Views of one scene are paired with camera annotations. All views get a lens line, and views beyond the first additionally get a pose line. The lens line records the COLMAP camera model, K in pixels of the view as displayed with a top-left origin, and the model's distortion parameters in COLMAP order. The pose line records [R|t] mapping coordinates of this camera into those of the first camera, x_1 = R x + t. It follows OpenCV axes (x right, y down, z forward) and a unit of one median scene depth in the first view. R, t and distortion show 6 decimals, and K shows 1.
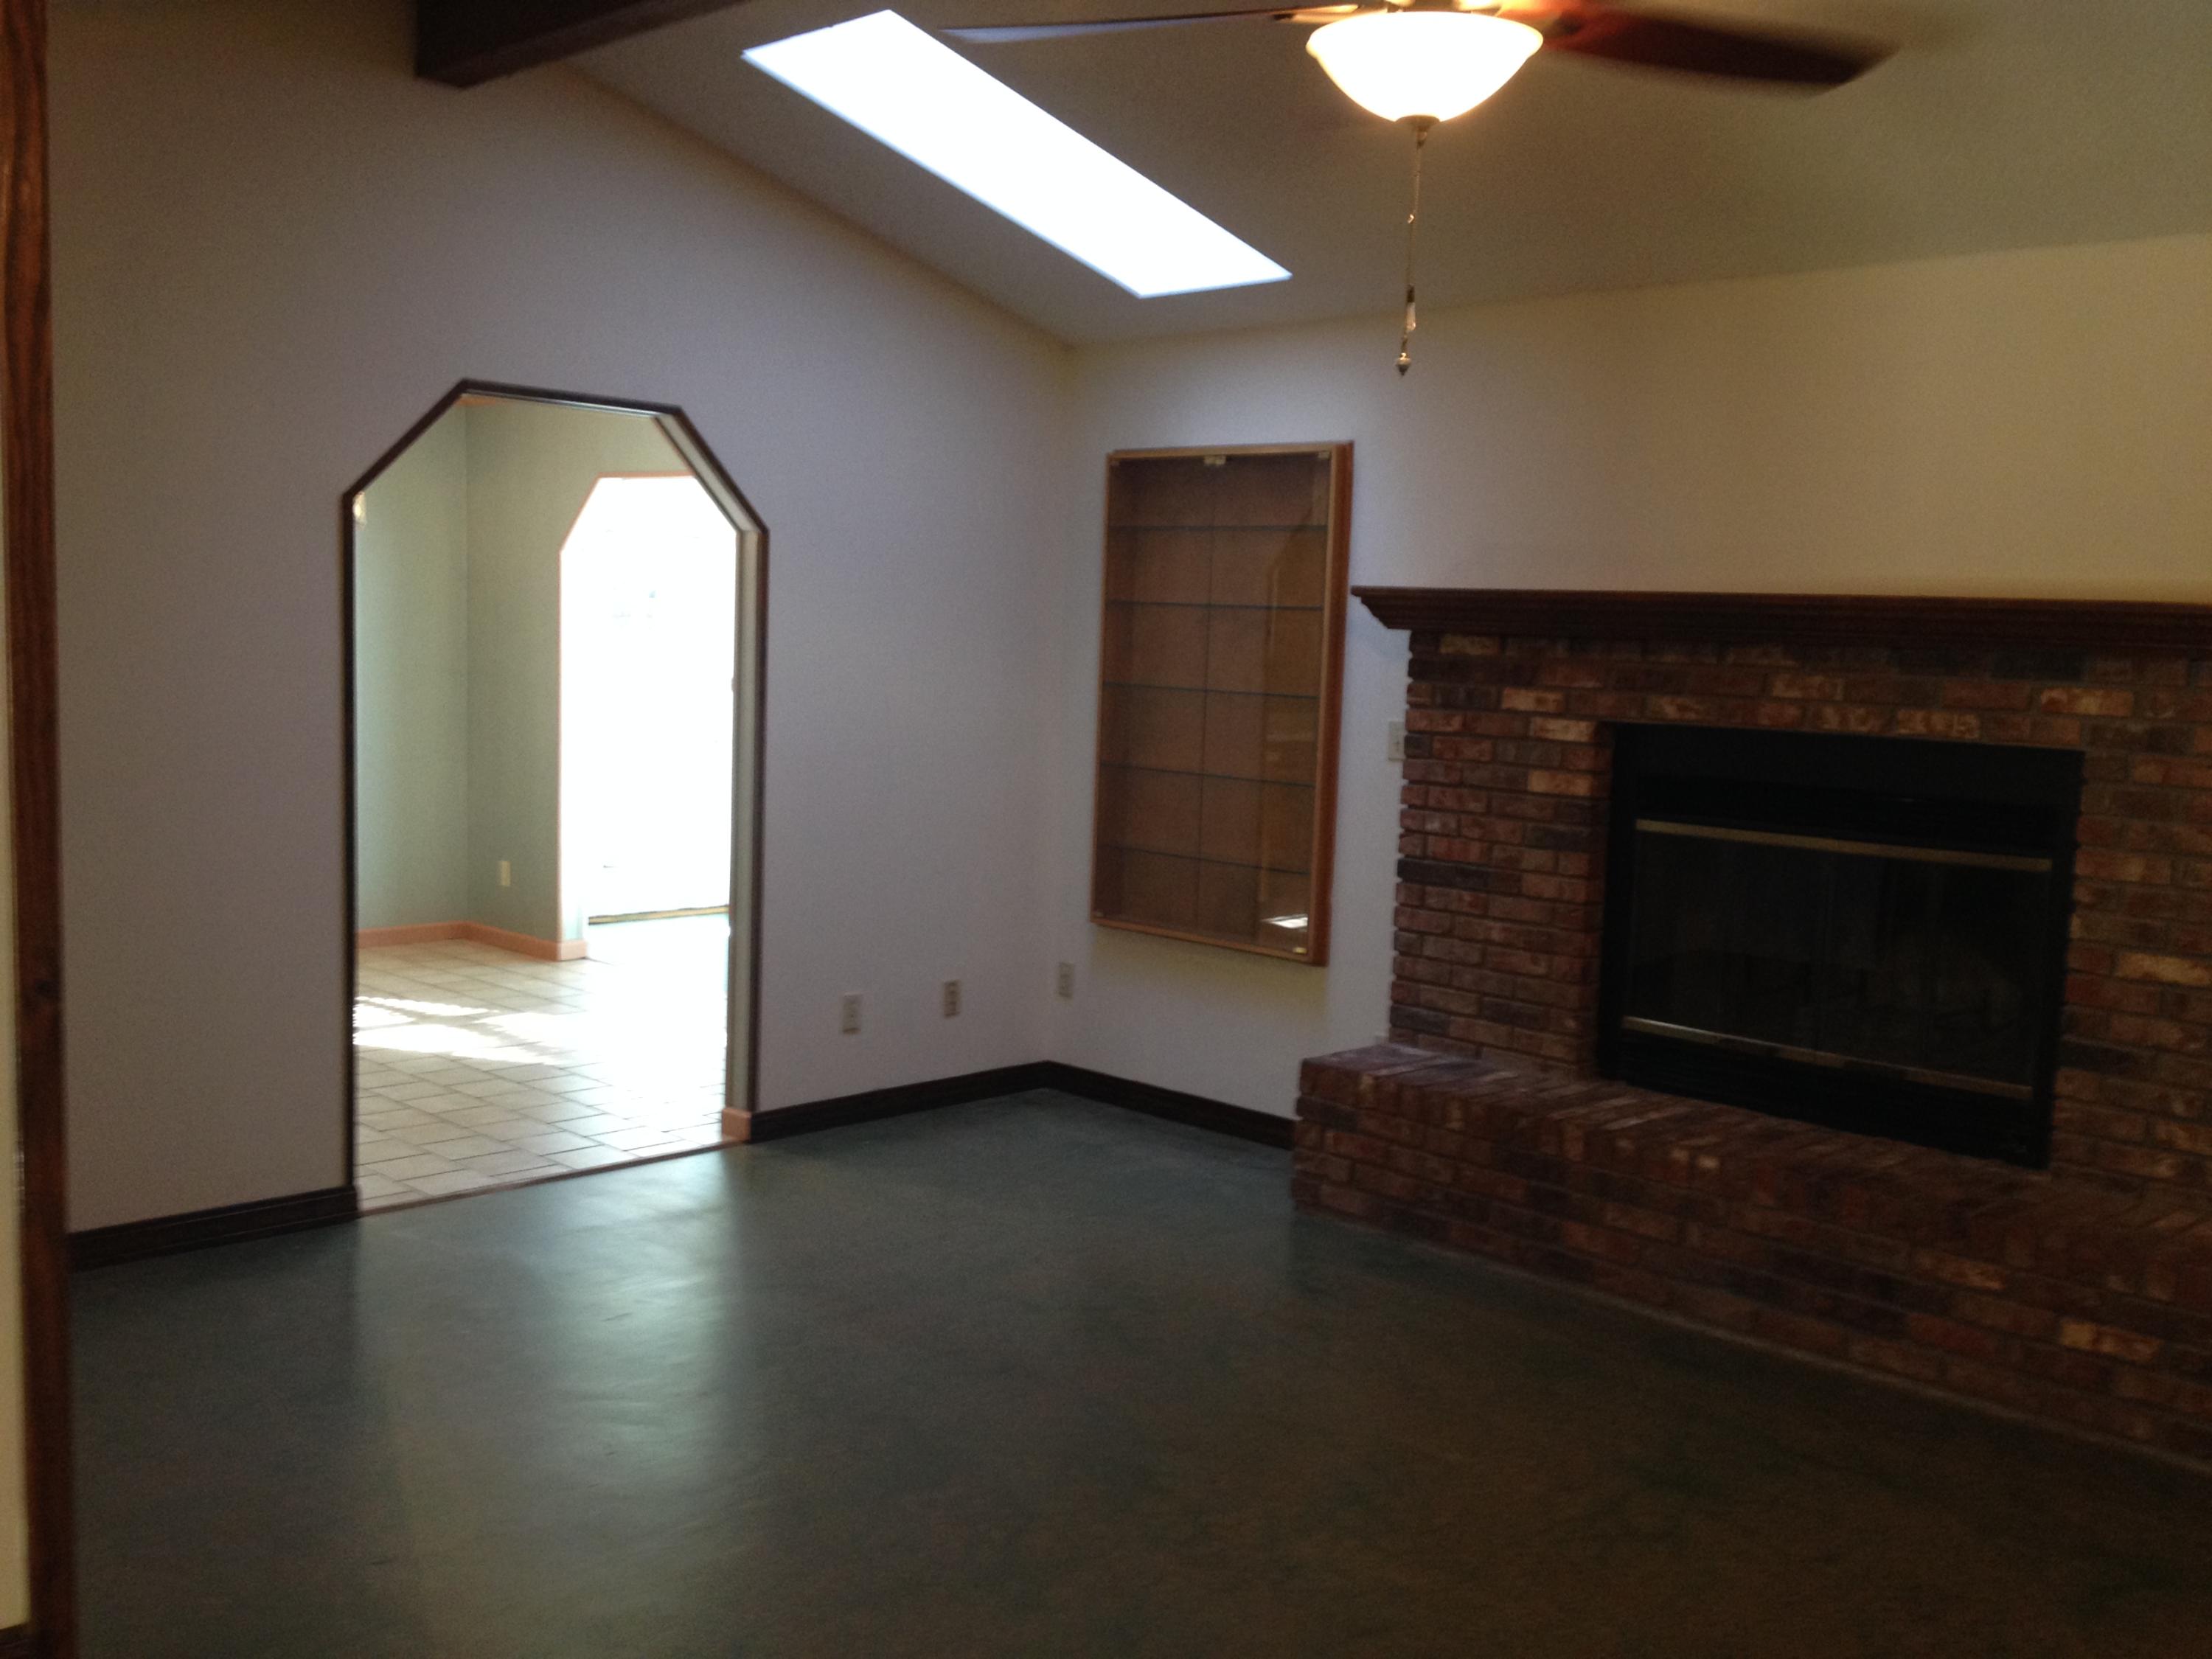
lens RADIAL K [[2098.7, 0, 1108.9], [0, 2098.7, 834.4], [0, 0, 1]] dist [0.205860, -0.475304]
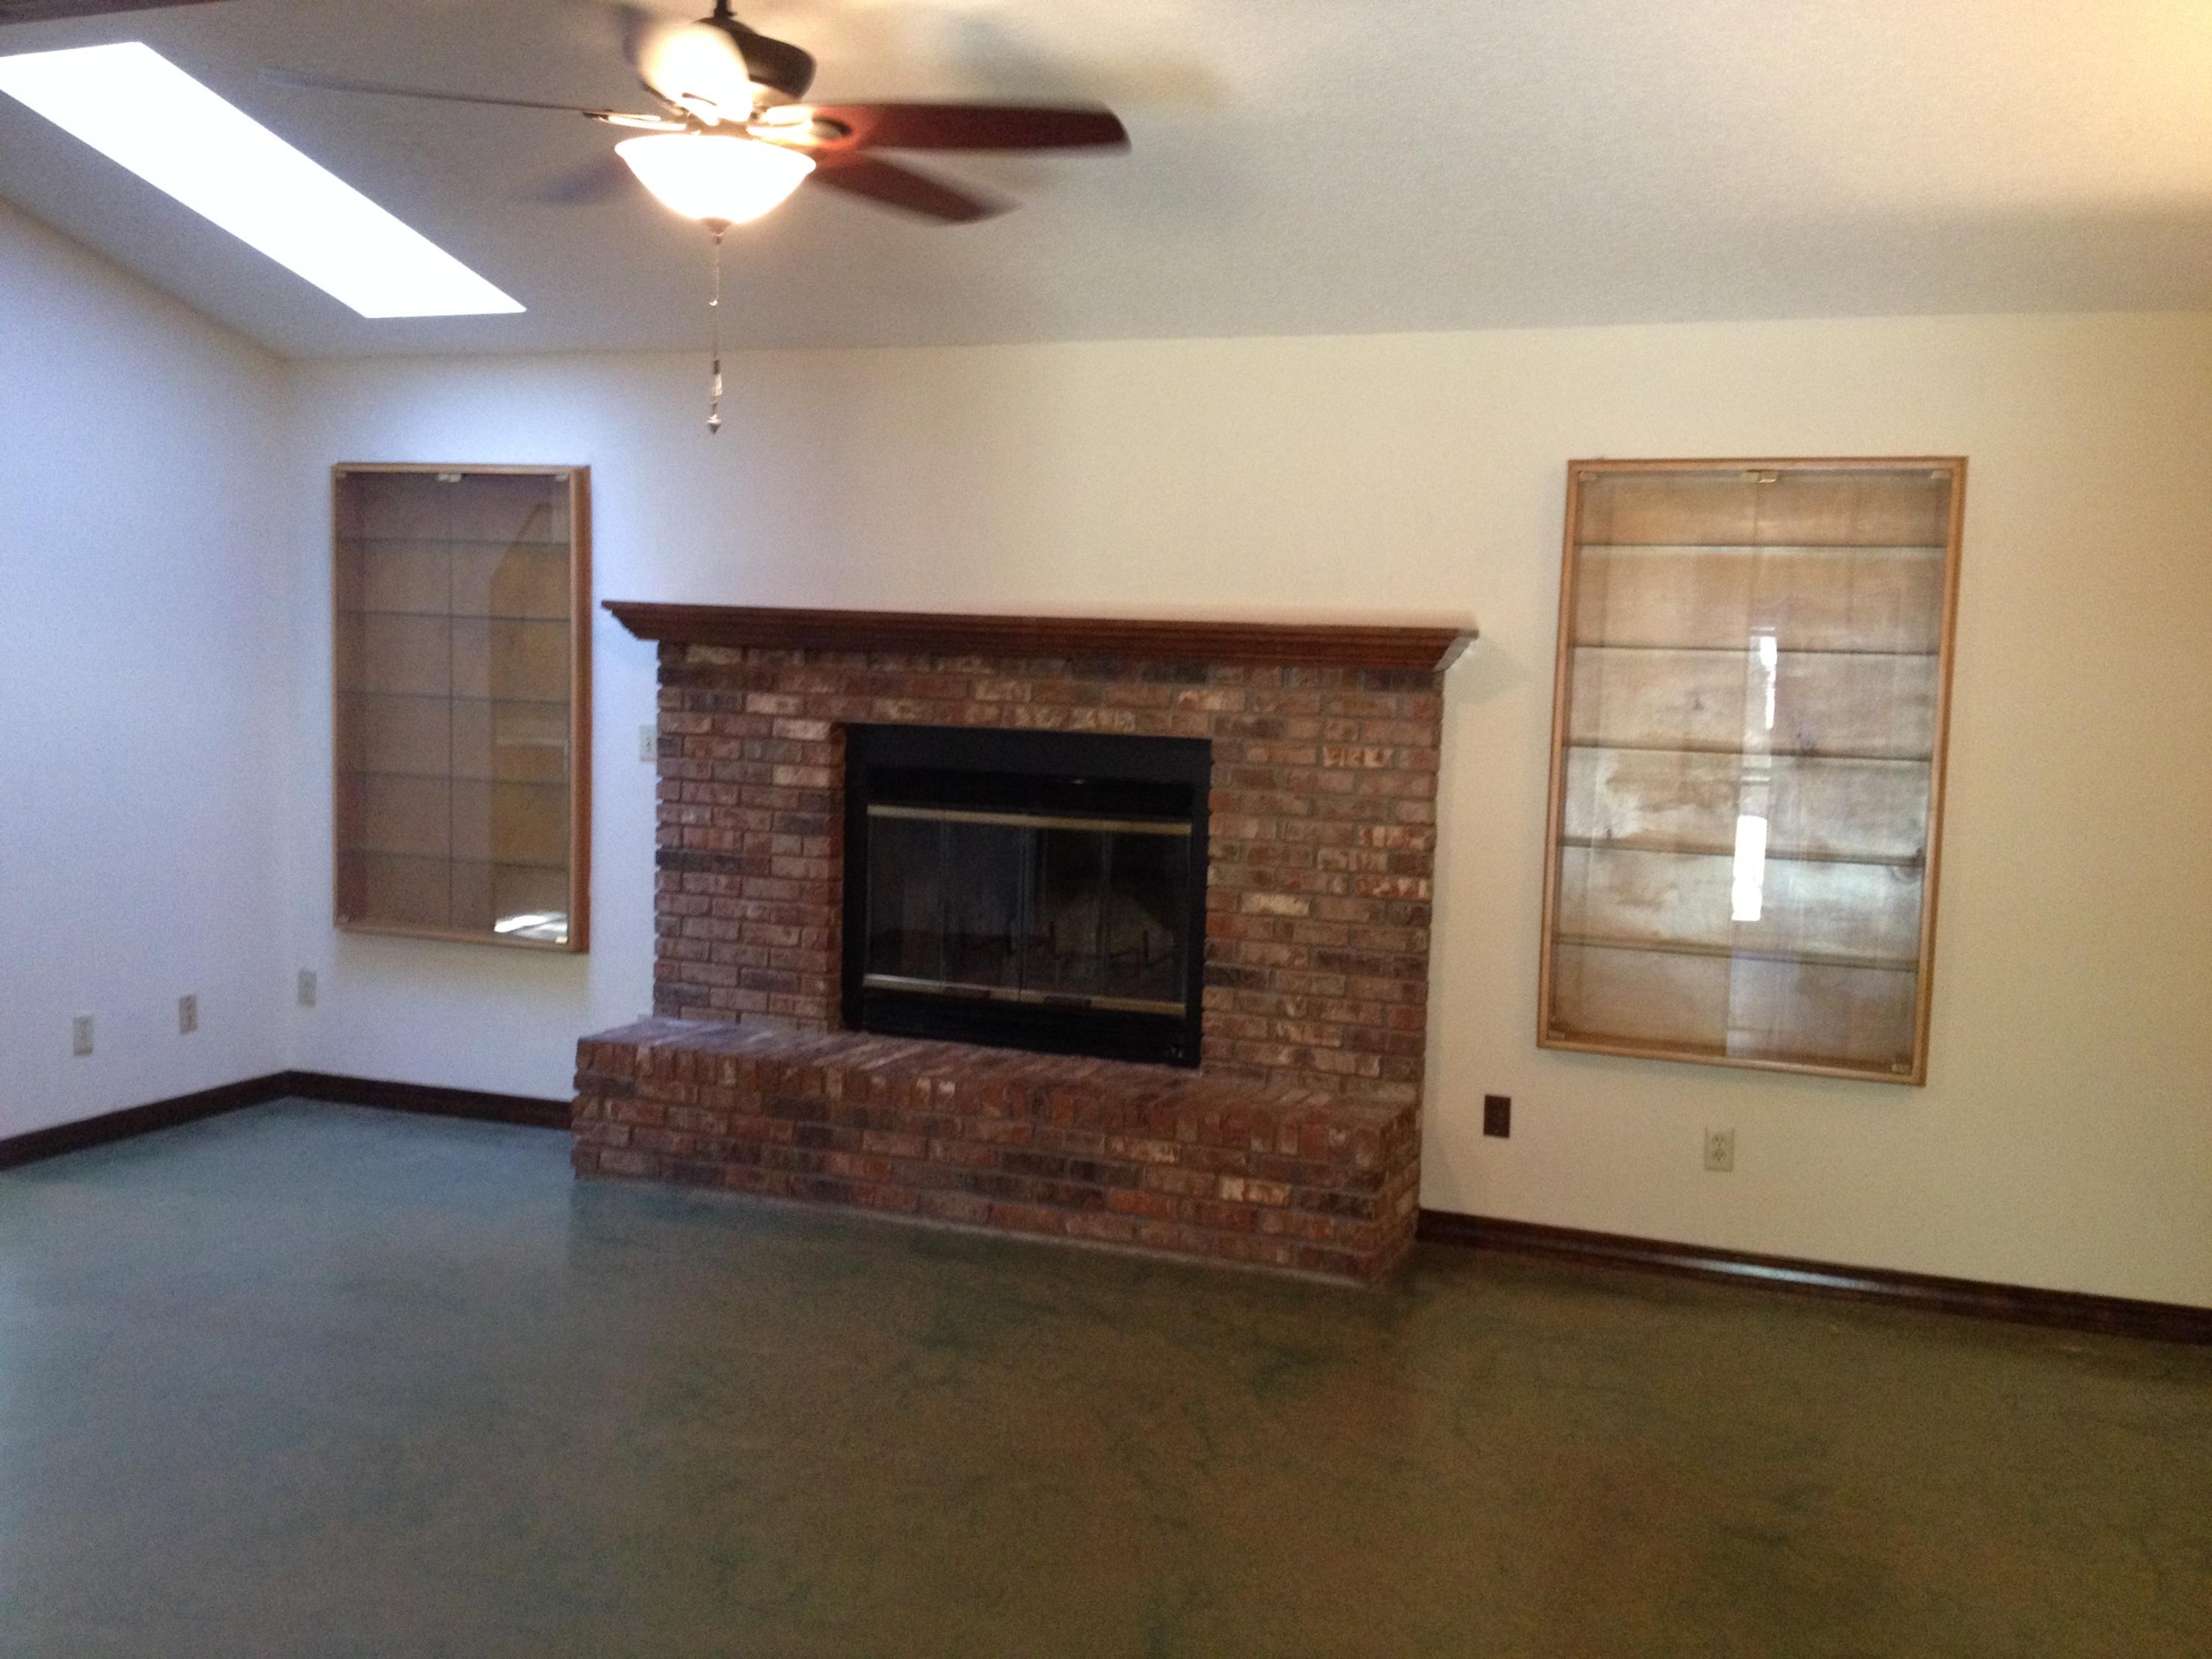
lens RADIAL K [[2098.7, 0, 1108.9], [0, 2098.7, 834.4], [0, 0, 1]] dist [0.205860, -0.475304]
pose [[0.918413, -0.041002, 0.393493, -0.089845], [0.041186, 0.999120, 0.007982, 0.005267], [-0.393473, 0.008875, 0.919293, -0.118609]]
